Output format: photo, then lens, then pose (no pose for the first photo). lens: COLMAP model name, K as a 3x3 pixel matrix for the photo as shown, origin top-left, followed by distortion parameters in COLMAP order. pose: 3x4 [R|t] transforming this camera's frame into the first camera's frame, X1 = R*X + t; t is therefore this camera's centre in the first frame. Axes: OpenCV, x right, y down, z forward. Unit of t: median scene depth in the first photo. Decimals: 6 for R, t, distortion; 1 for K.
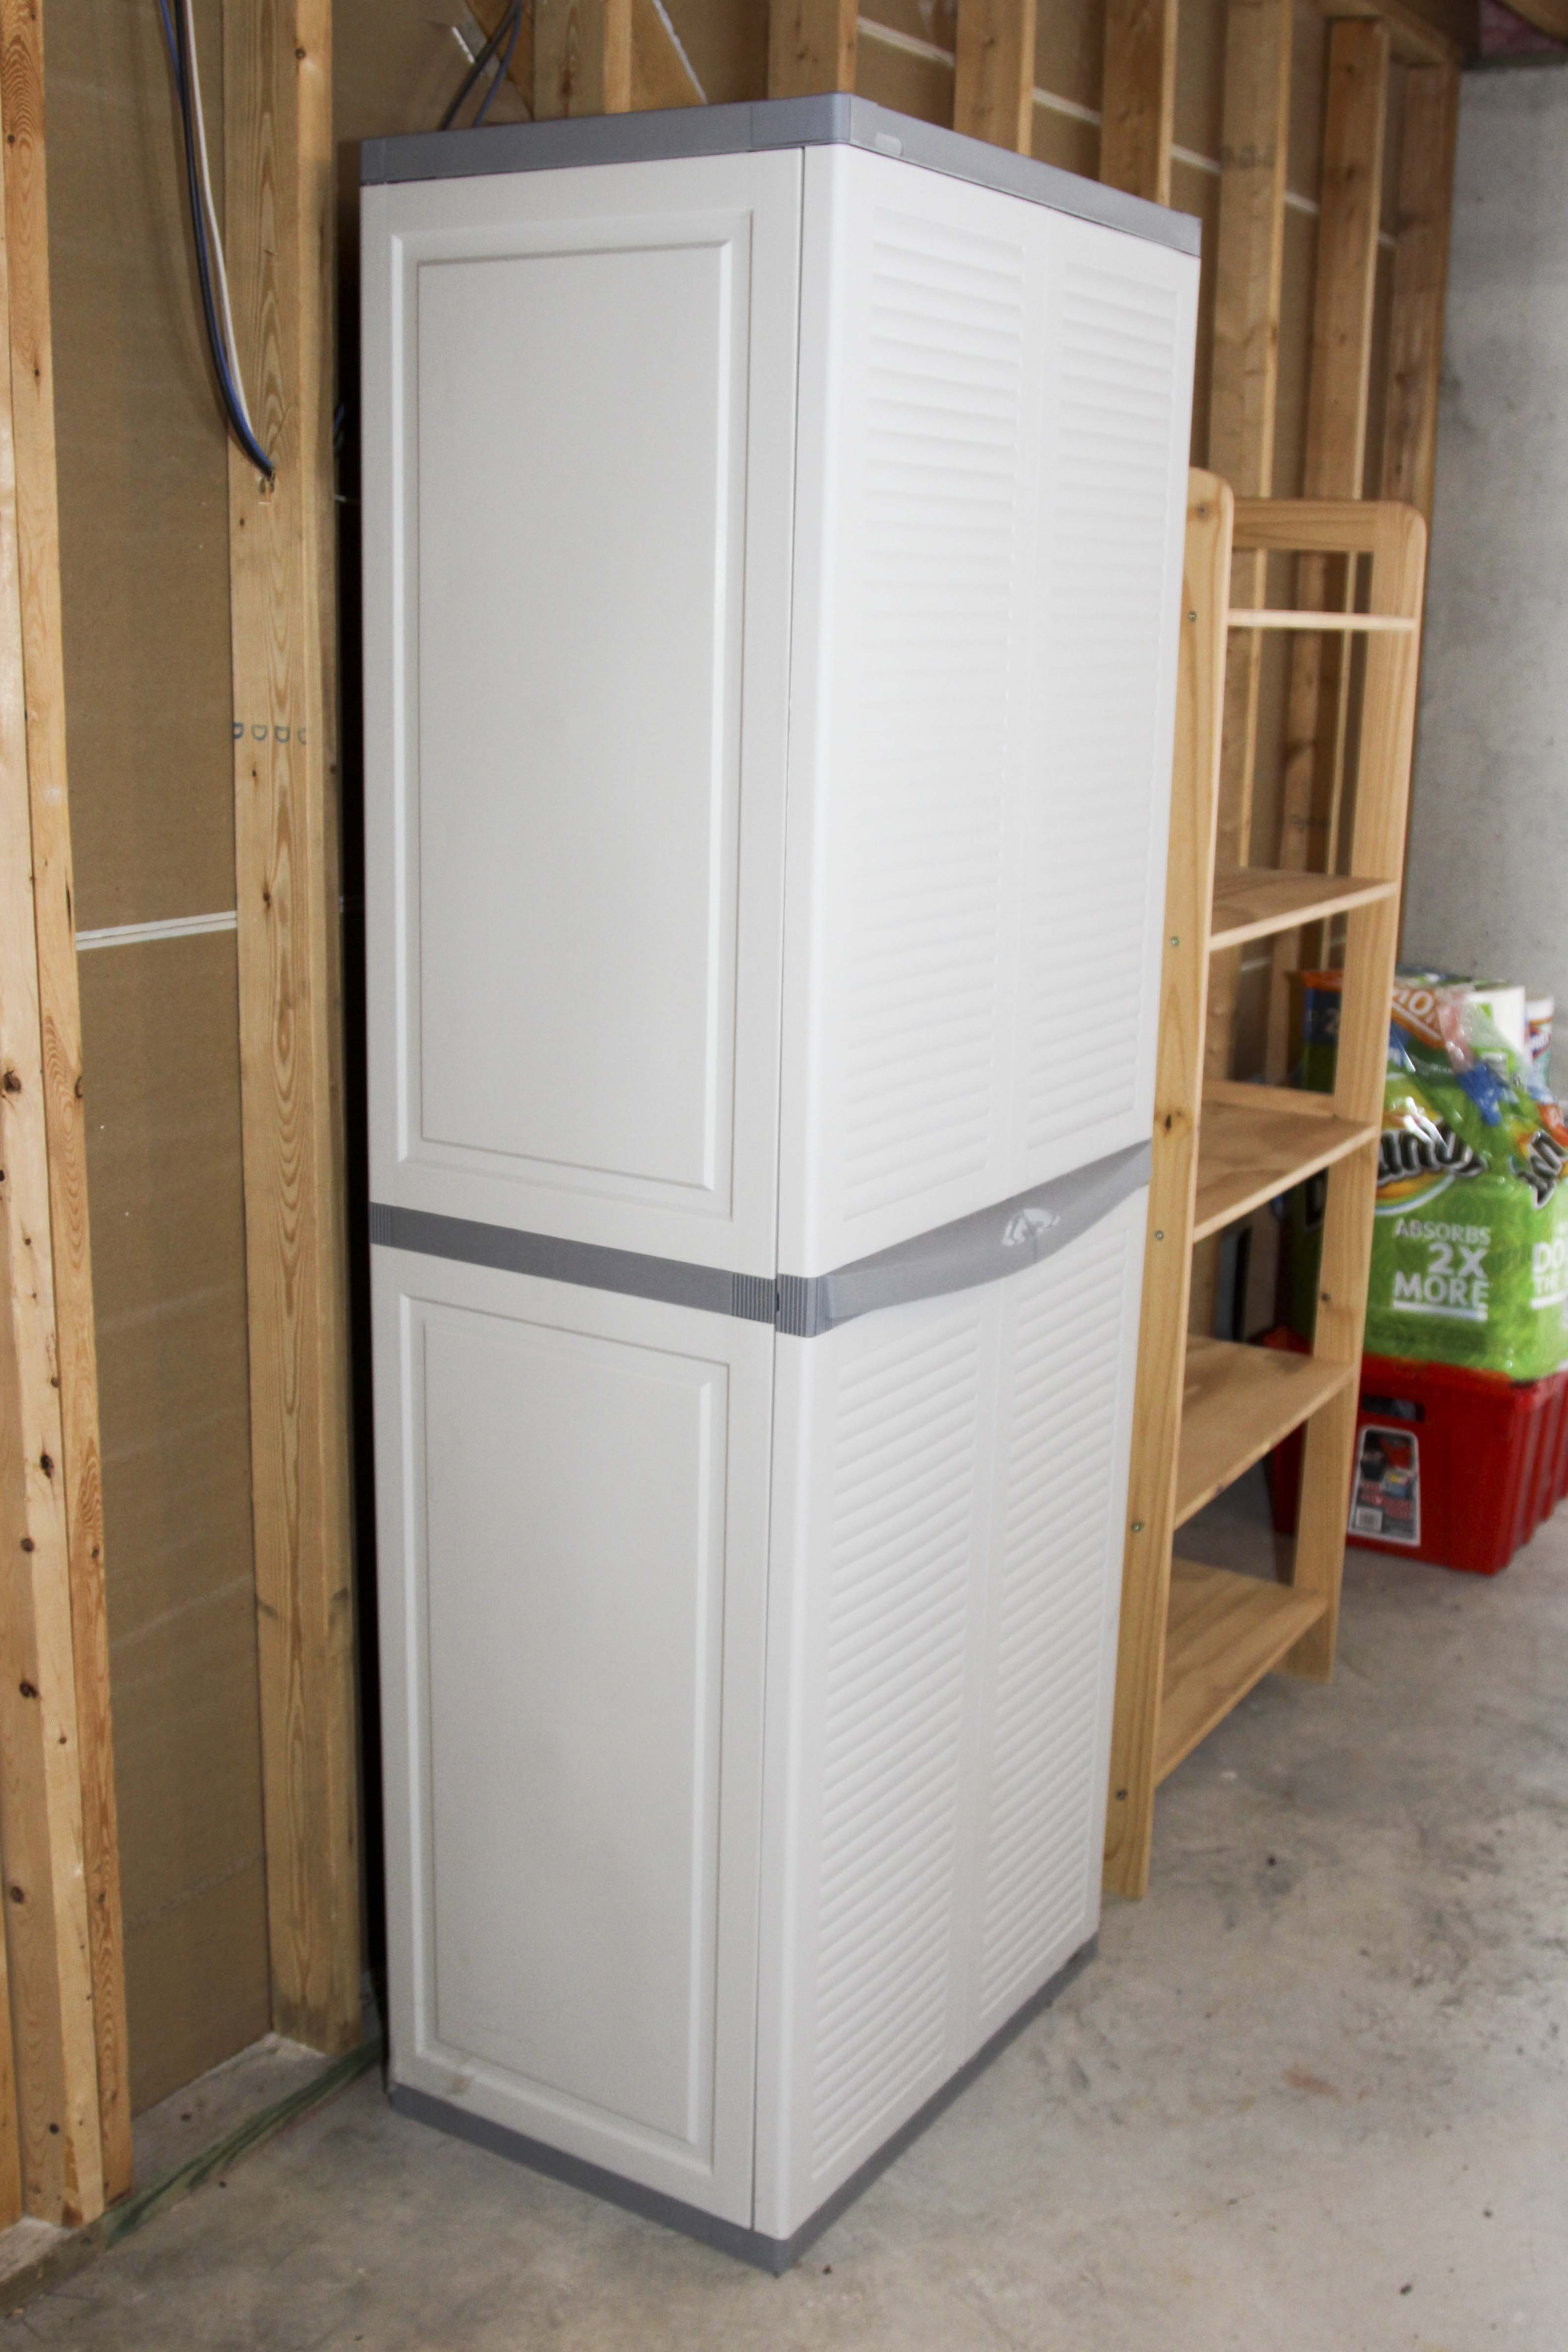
lens RADIAL K [[2505.7, 0, 793.8], [0, 2505.7, 1225.3], [0, 0, 1]] dist [-0.123735, 0.047371]
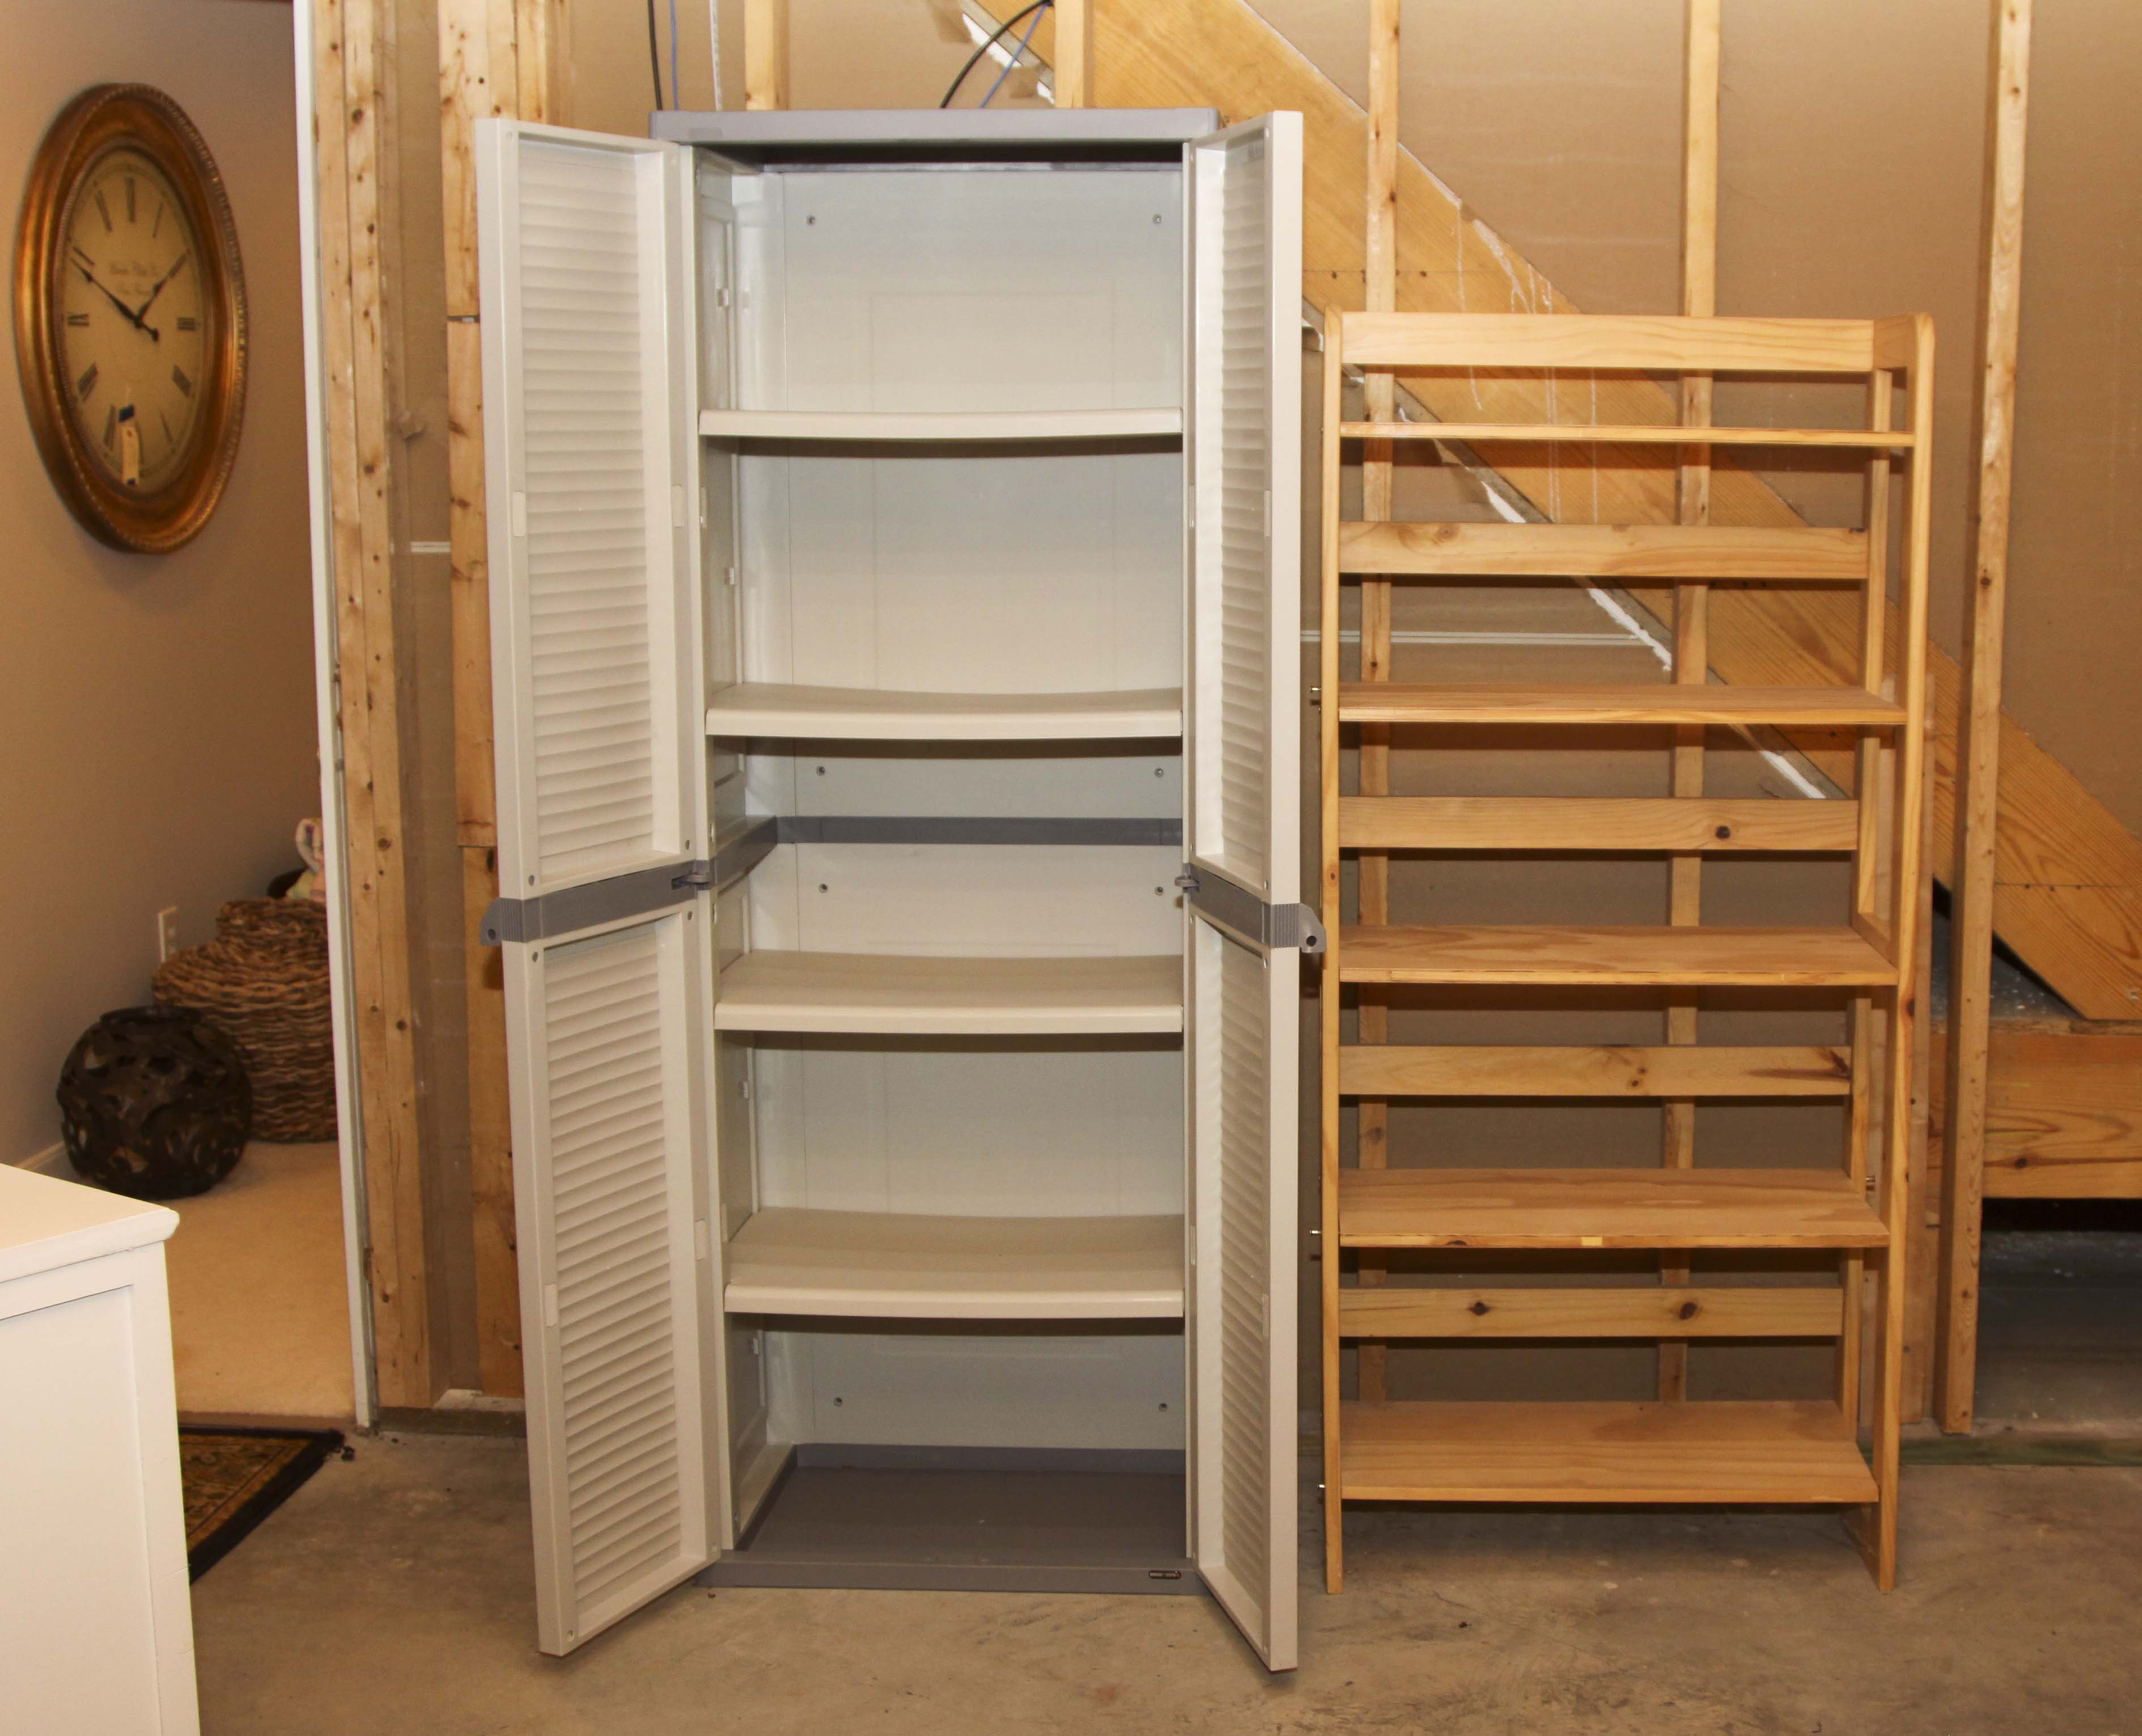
lens RADIAL K [[2878.6, 0, 1364.8], [0, 2878.6, 890.7], [0, 0, 1]] dist [-0.125237, 0.052694]
pose [[0.513835, 0.113008, -0.850413, 1.547711], [-0.207424, 0.978240, 0.004666, -0.050317], [0.832435, 0.173998, 0.526095, 0.396466]]
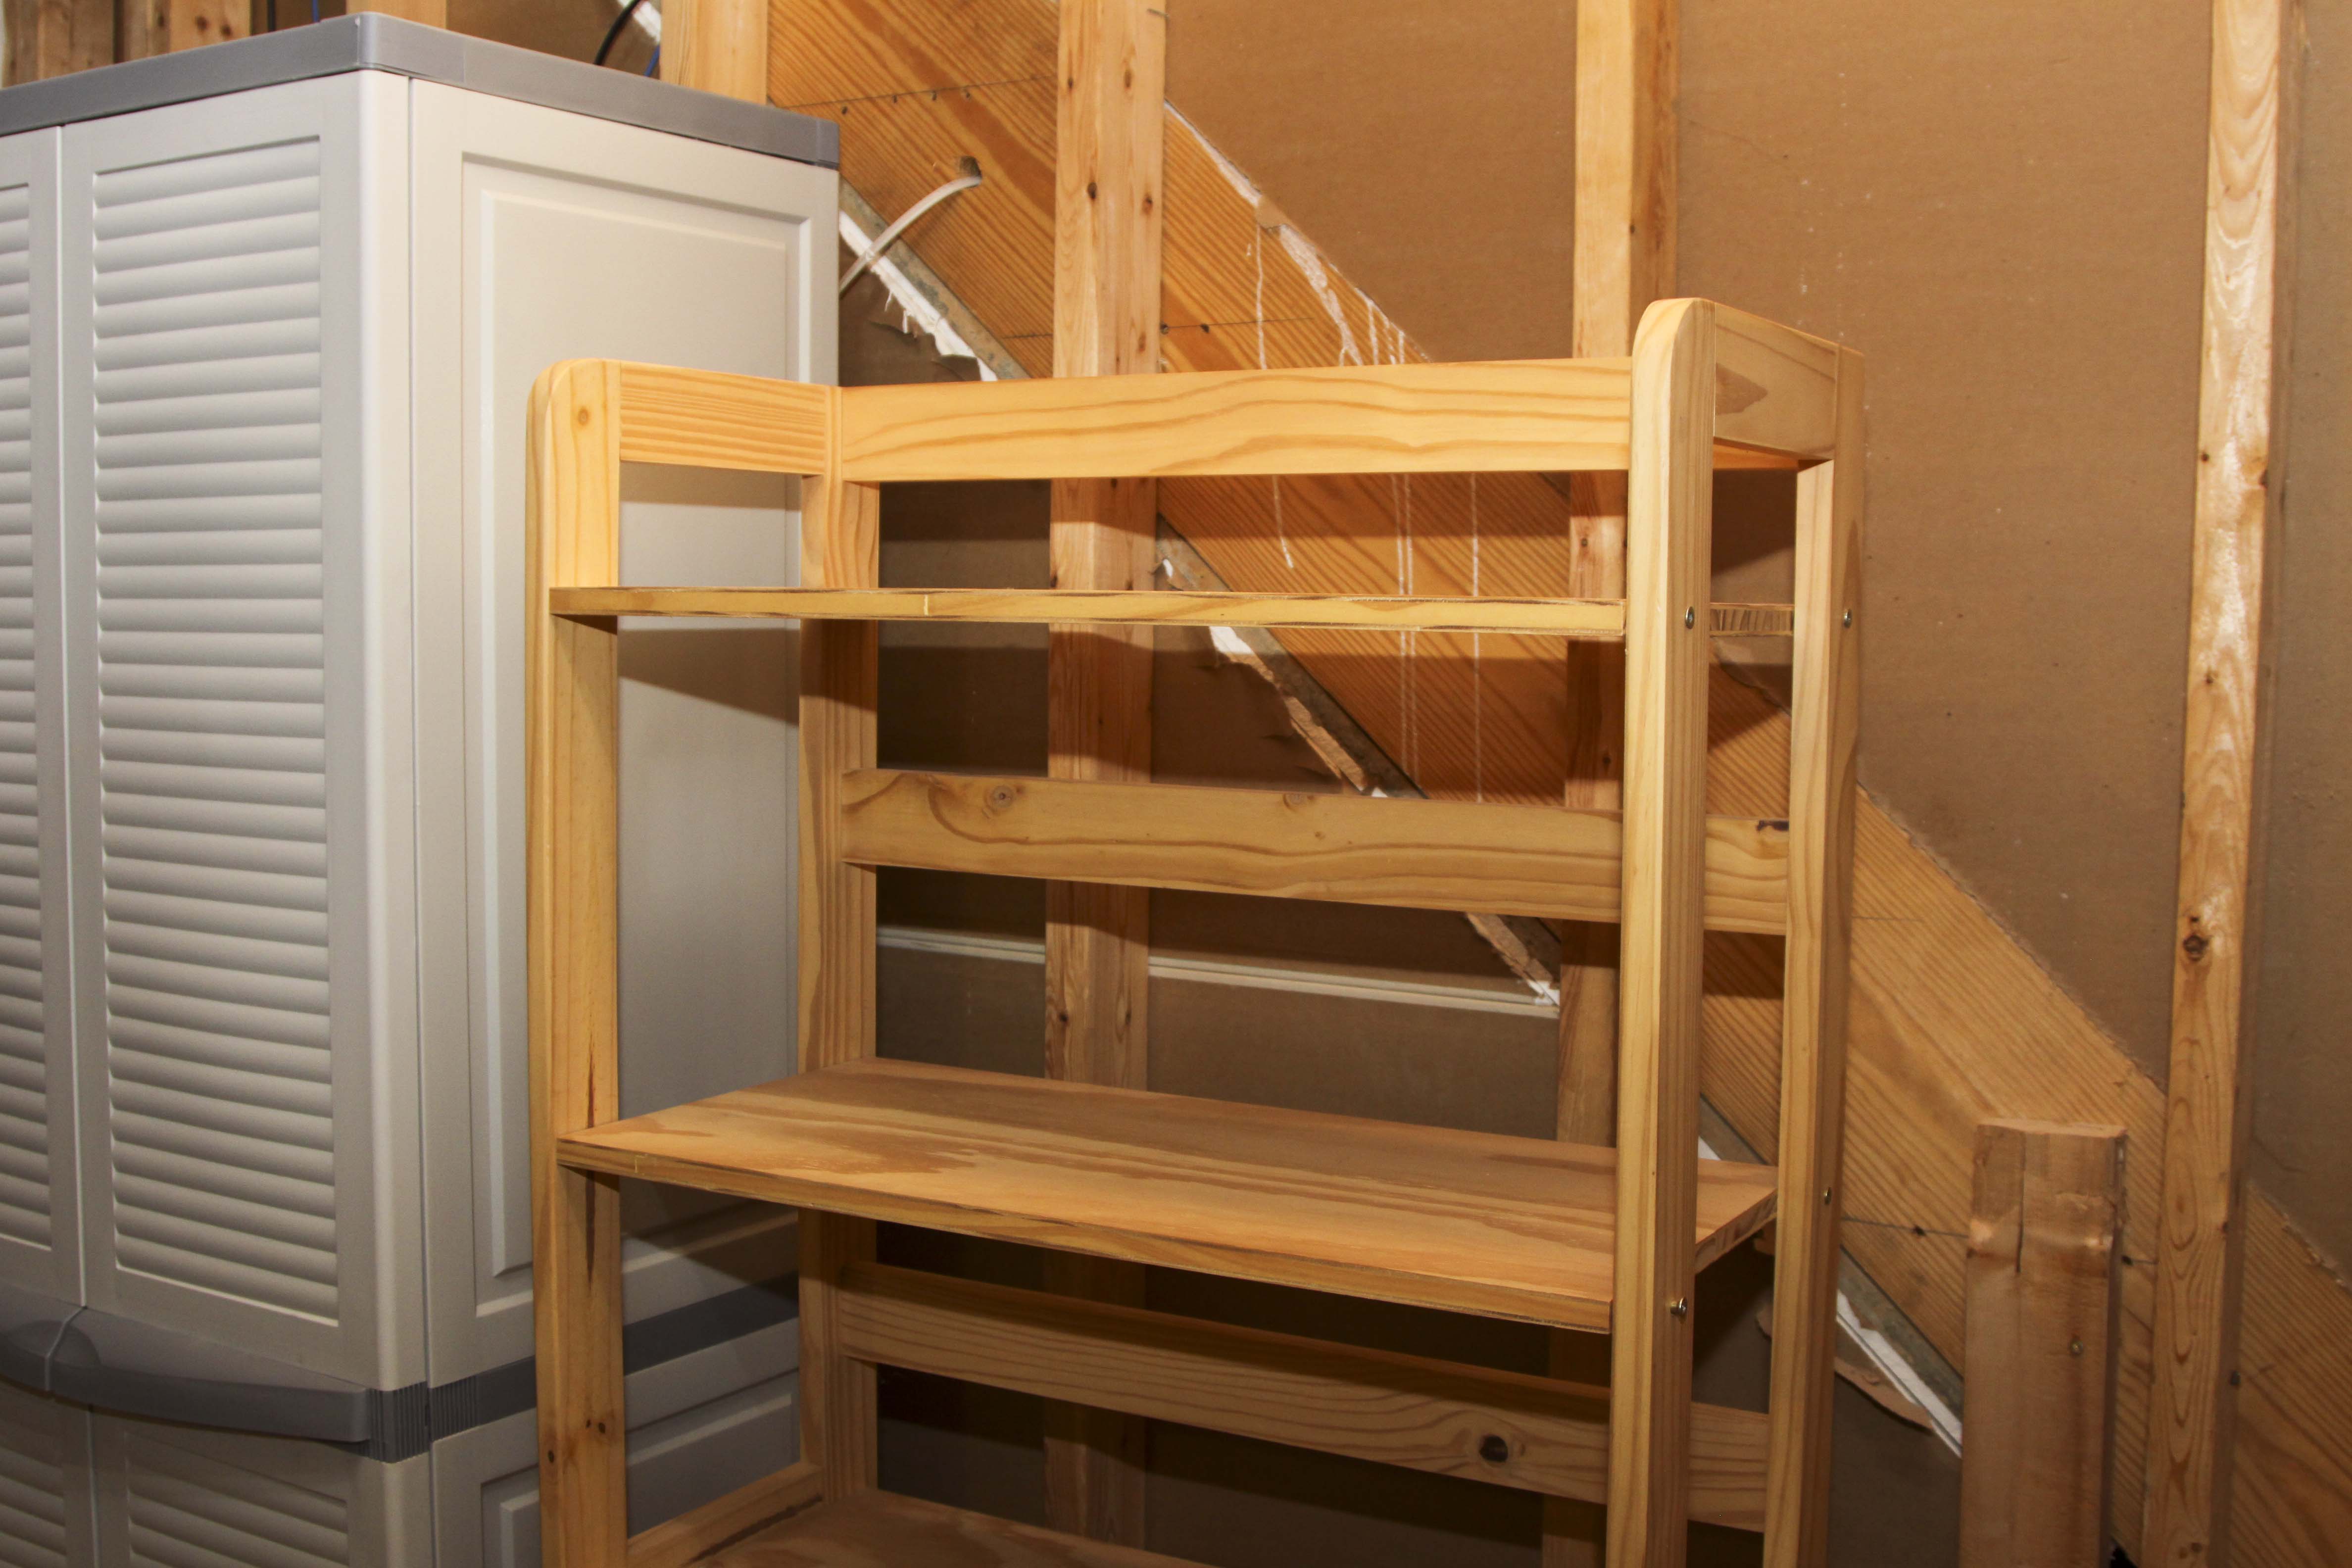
lens RADIAL K [[2505.7, 0, 1210.8], [0, 2505.7, 777.0], [0, 0, 1]] dist [-0.123735, 0.047371]
pose [[0.000342, 0.047323, -0.998880, 0.887399], [-0.256002, 0.965597, 0.045659, -0.314937], [0.966676, 0.255700, 0.012445, 1.333761]]
